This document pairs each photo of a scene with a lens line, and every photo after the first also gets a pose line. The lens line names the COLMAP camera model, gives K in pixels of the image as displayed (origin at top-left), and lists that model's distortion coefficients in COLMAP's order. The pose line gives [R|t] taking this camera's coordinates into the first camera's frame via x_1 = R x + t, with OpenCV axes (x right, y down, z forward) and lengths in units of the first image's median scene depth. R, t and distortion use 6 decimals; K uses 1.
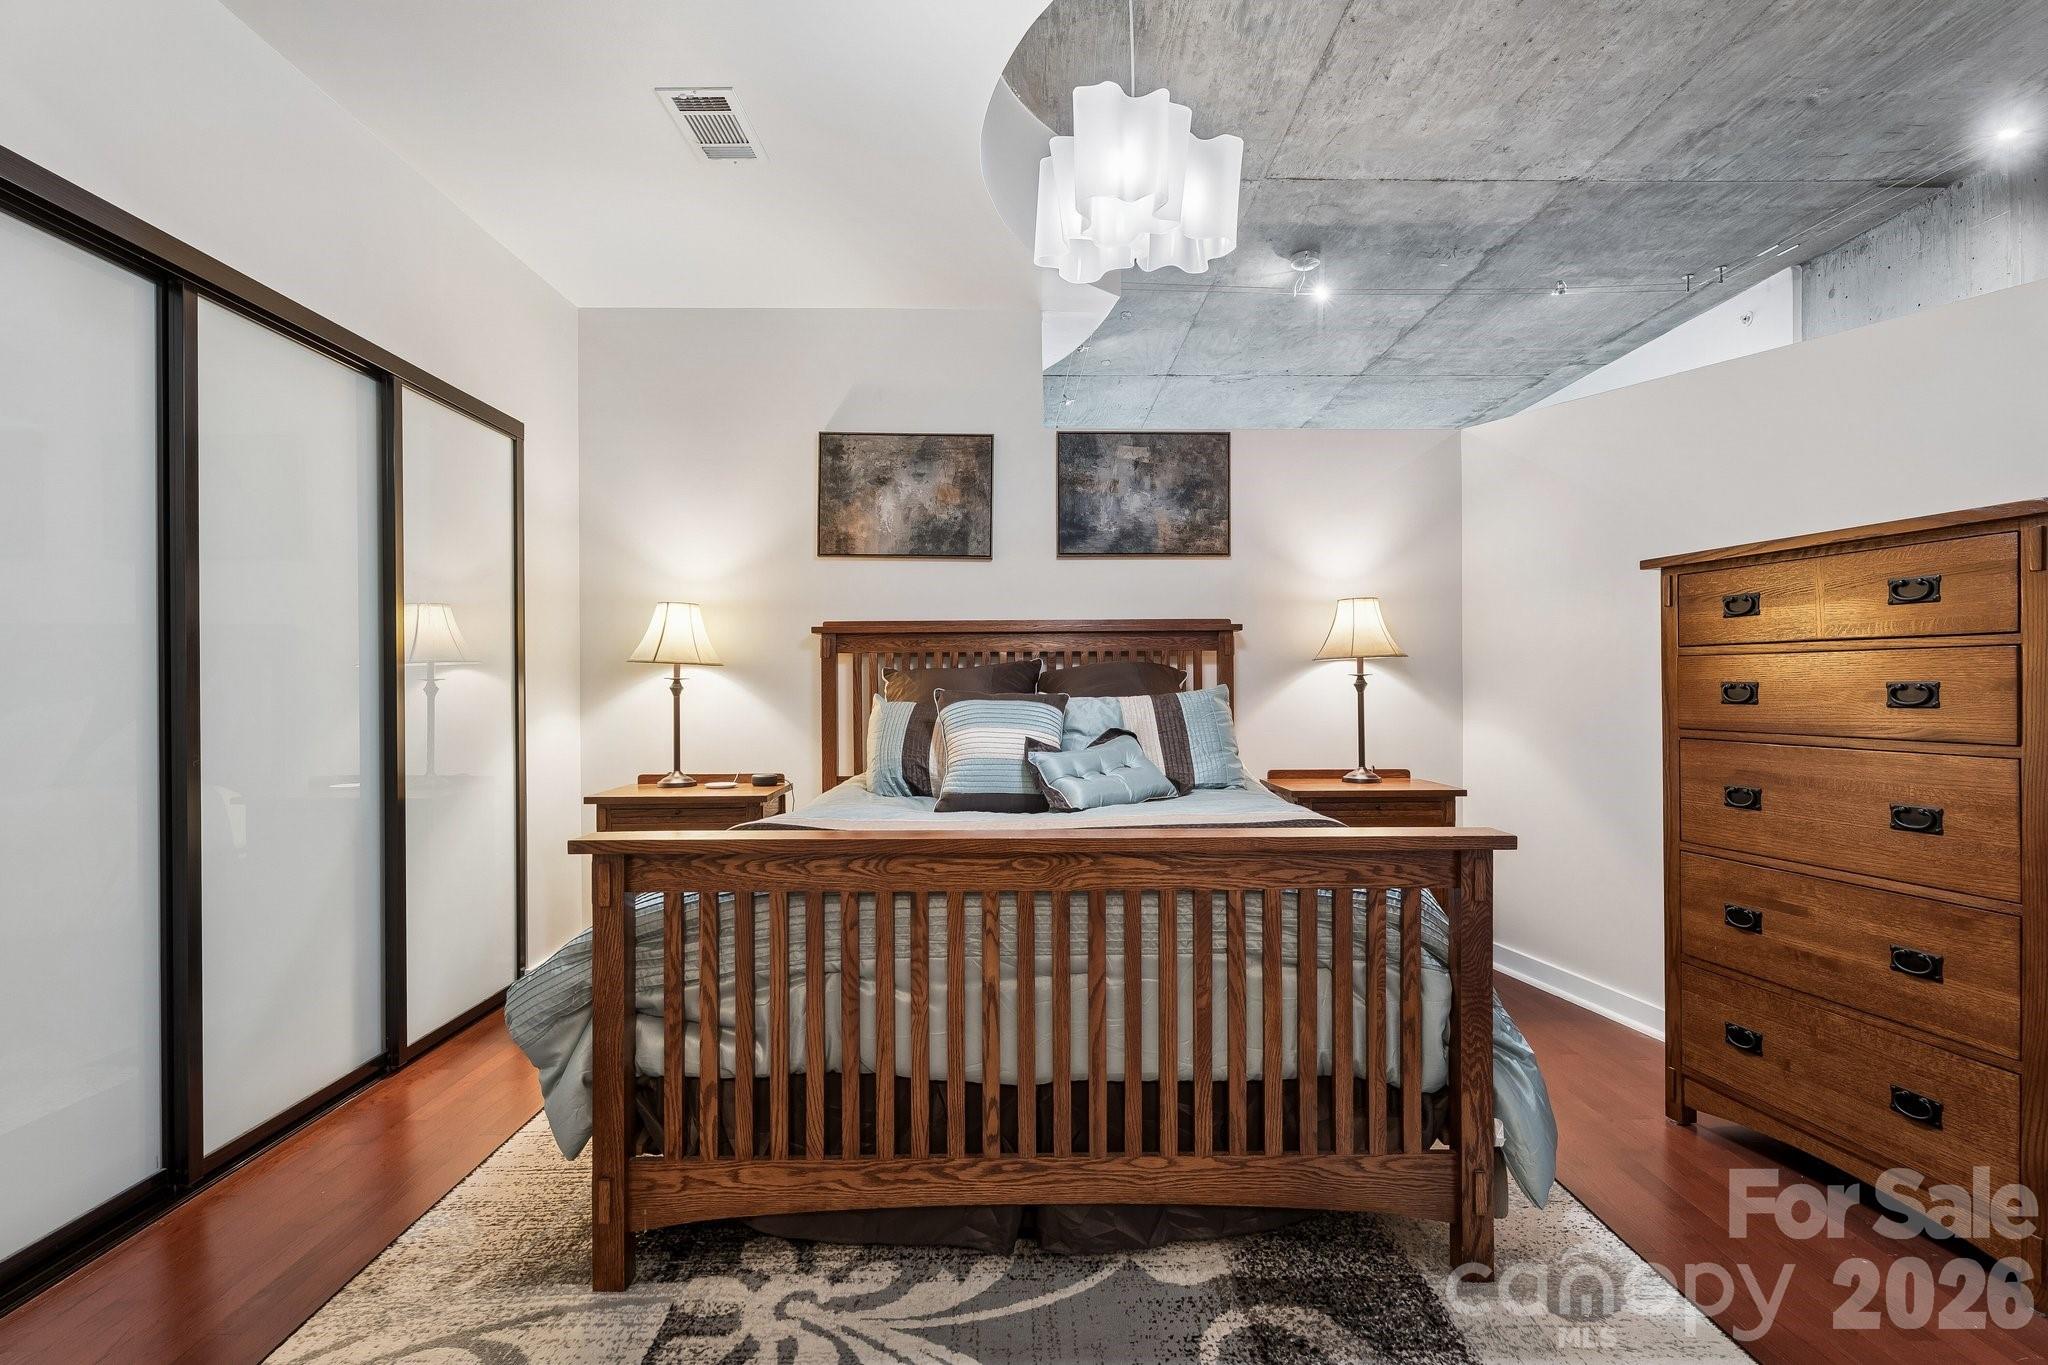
lens RADIAL K [[986.1, 0, 1031.6], [0, 986.1, 696.2], [0, 0, 1]] dist [0.001404, 0.002517]
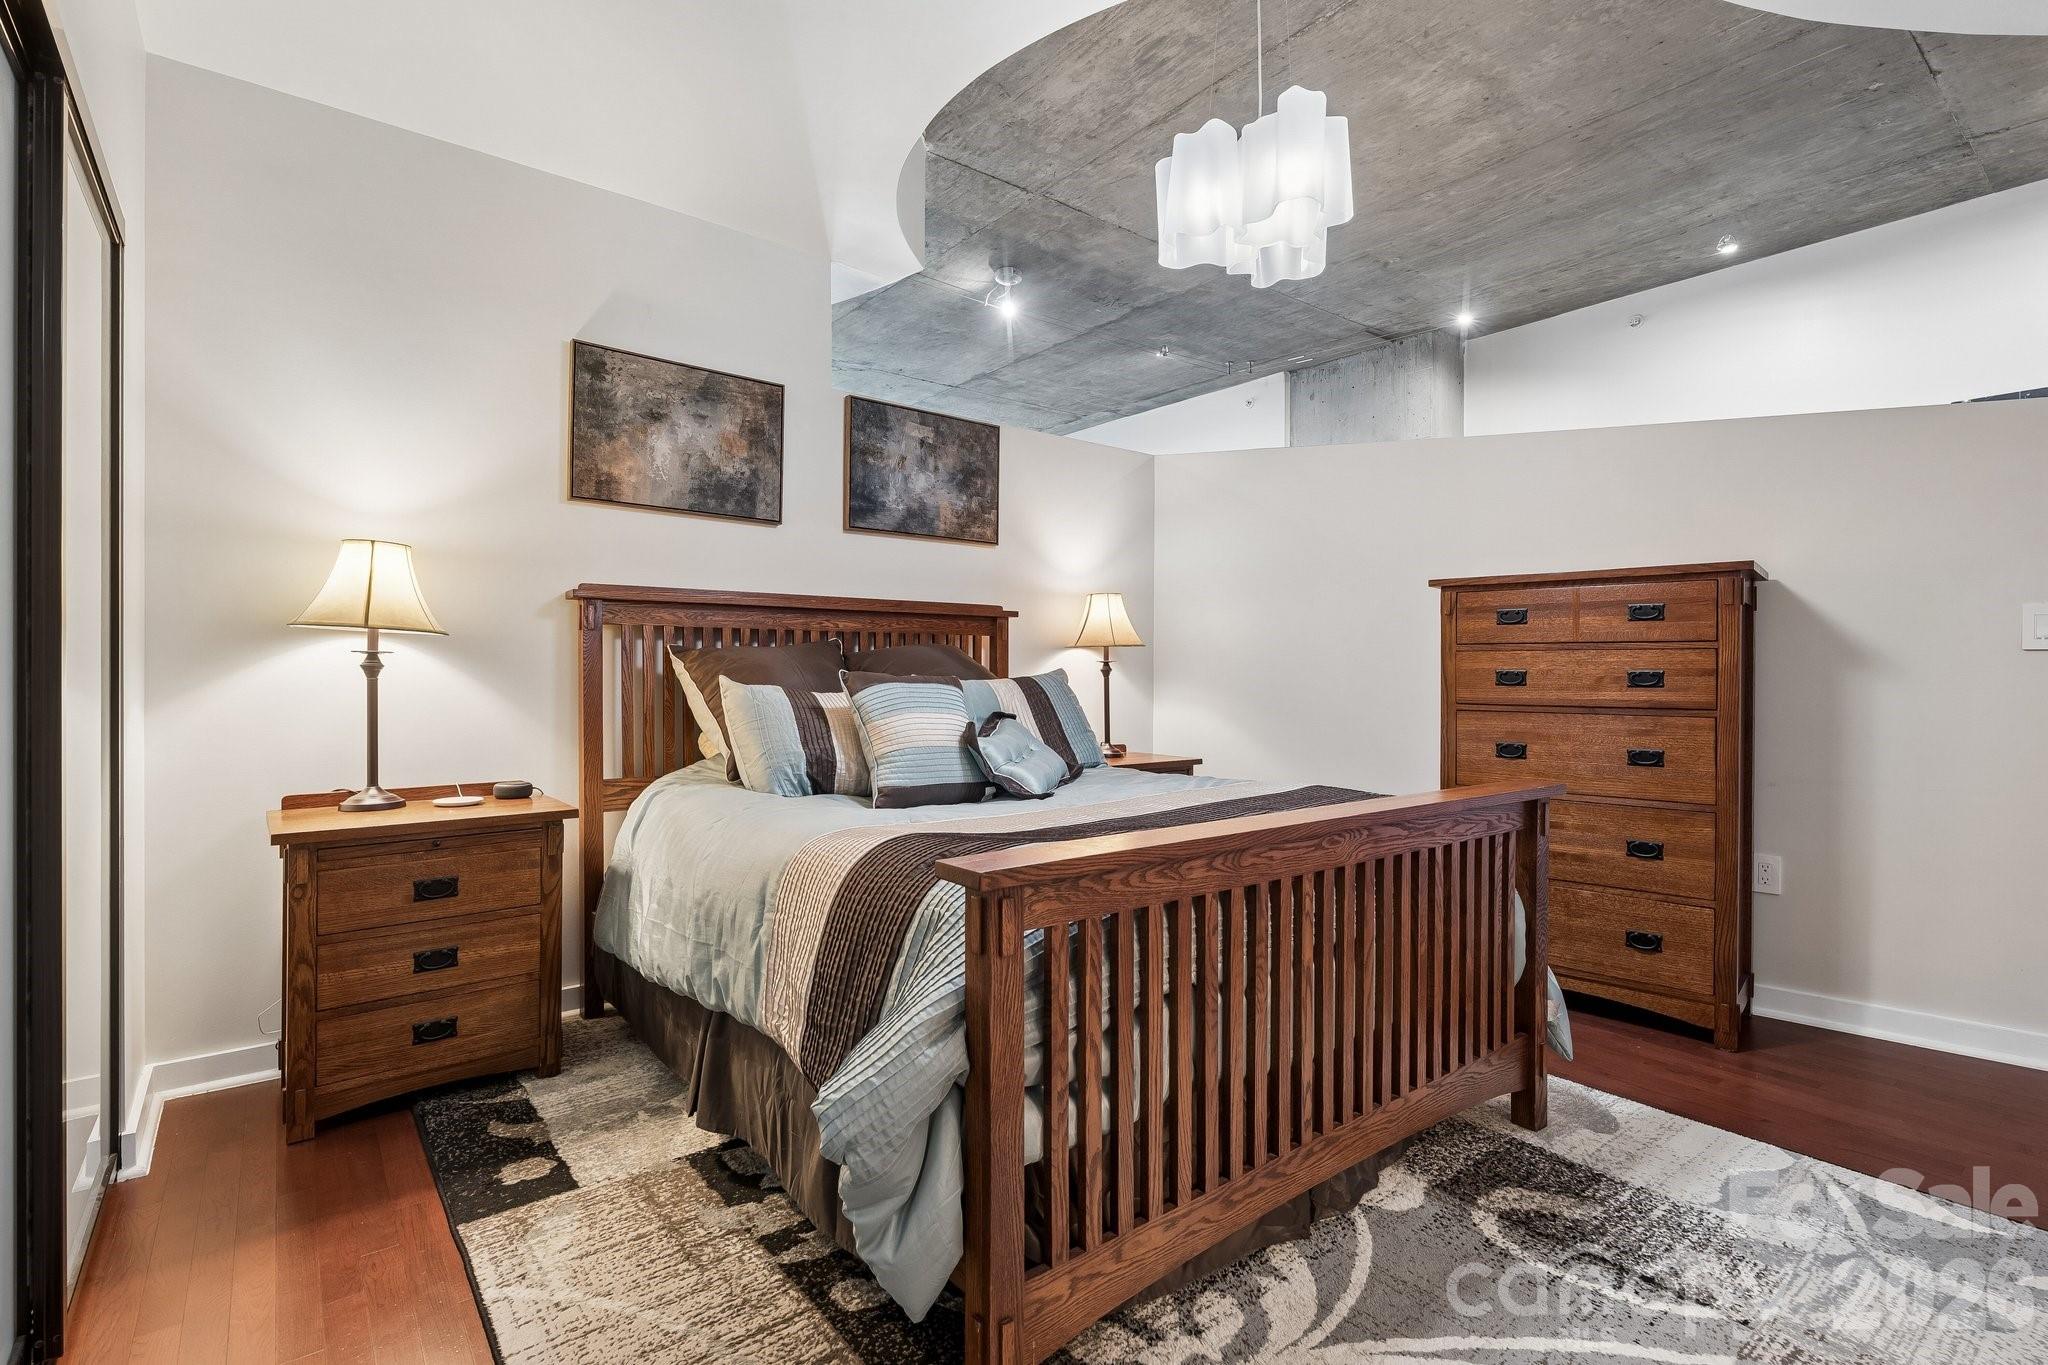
lens RADIAL K [[948.4, 0, 1024.7], [0, 948.4, 680.8], [0, 0, 1]] dist [0.007723, -0.001735]
pose [[0.796872, 0.002035, 0.604144, -0.400140], [-0.001431, 0.999998, -0.001481, 0.002502], [-0.604146, 0.000316, 0.796873, 0.194224]]
